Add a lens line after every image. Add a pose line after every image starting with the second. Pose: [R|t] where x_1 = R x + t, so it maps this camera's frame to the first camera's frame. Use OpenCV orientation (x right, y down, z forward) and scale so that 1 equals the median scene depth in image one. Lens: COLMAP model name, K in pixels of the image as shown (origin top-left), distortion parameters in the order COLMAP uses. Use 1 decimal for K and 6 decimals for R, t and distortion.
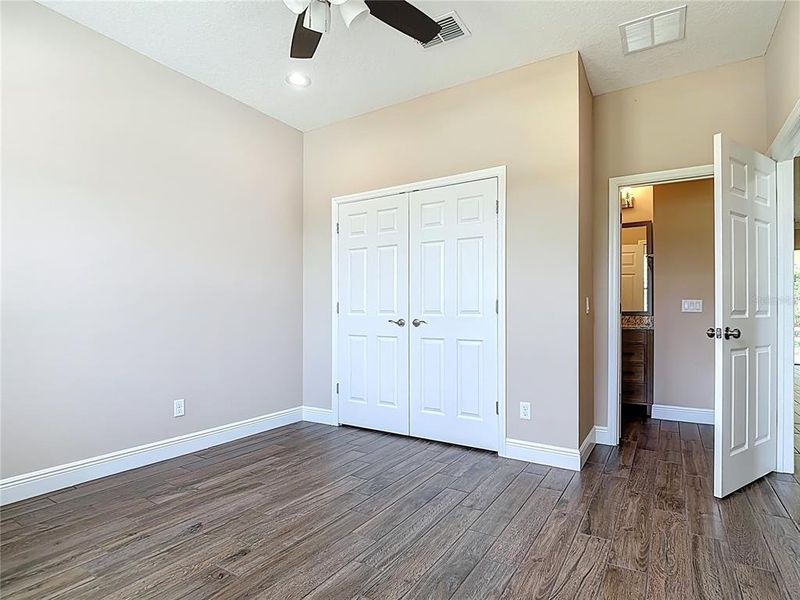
lens RADIAL K [[429.8, 0, 402.6], [0, 429.8, 304.8], [0, 0, 1]] dist [-0.002967, -0.002604]
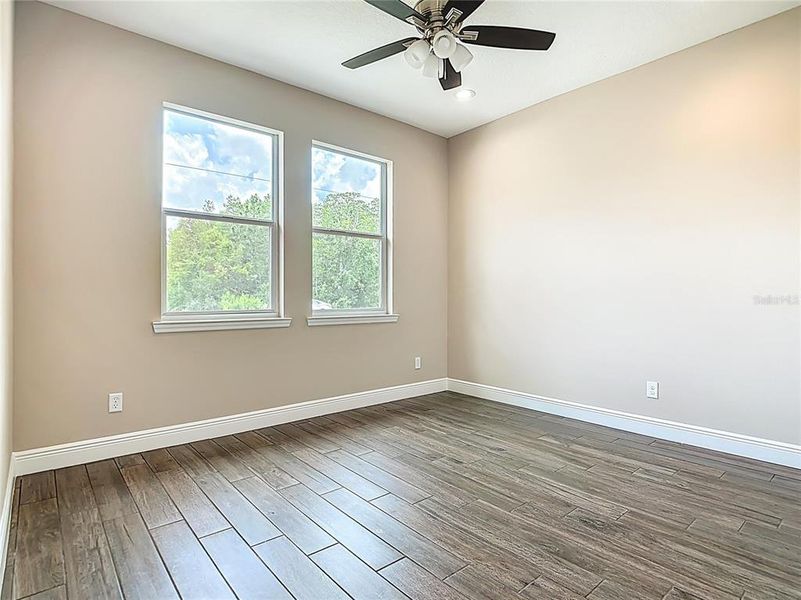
lens RADIAL K [[430.3, 0, 403.1], [0, 430.3, 304.8], [0, 0, 1]] dist [-0.002967, -0.002604]
pose [[-0.304706, 0.014534, -0.952336, 0.802177], [0.024440, 0.999674, 0.007437, 0.019566], [0.952133, -0.021009, -0.304962, 0.954023]]
